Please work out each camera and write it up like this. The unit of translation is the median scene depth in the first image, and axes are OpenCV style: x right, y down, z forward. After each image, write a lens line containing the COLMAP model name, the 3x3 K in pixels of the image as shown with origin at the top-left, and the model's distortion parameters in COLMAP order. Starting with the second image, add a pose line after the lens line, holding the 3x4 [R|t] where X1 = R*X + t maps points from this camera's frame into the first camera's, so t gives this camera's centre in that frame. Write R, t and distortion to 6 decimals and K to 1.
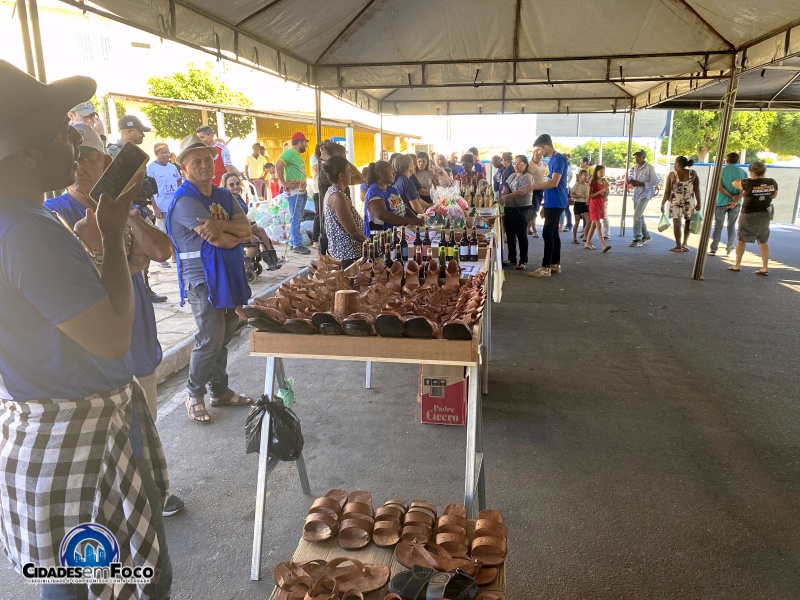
lens RADIAL K [[601.2, 0, 397.0], [0, 601.2, 288.7], [0, 0, 1]] dist [0.000340, -0.003906]
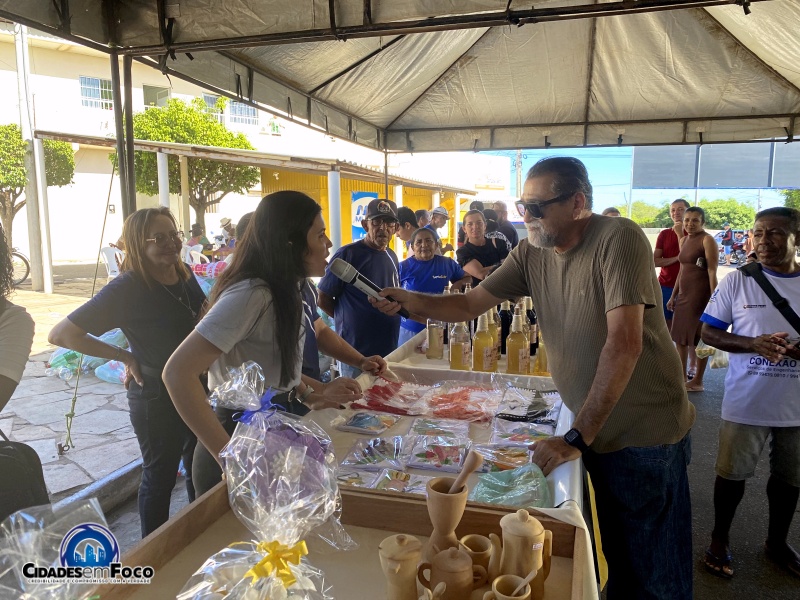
lens RADIAL K [[603.7, 0, 400.0], [0, 603.7, 300.0], [0, 0, 1]] dist [0.016847, -0.007349]
pose [[0.993028, 0.017789, -0.116530, 0.072077], [-0.026956, 0.996623, -0.077563, -0.095282], [0.114756, 0.080163, 0.990154, 0.429686]]
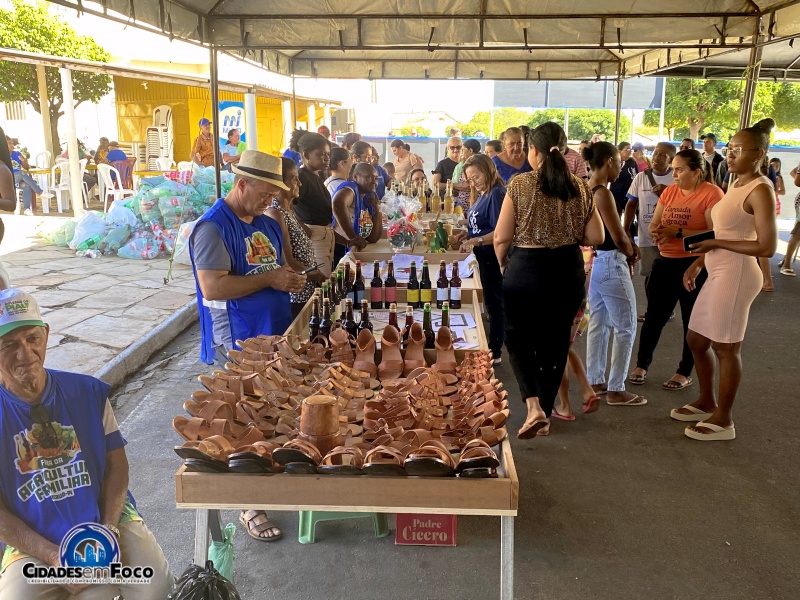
lens RADIAL K [[789.3, 0, 400.0], [0, 789.3, 300.0], [0, 0, 1]] dist [0.014666, -0.028094]
pose [[0.992686, -0.016052, 0.119650, -0.018588], [0.015311, 0.999858, 0.007104, -0.022304], [-0.119747, -0.005220, 0.992791, 0.019900]]
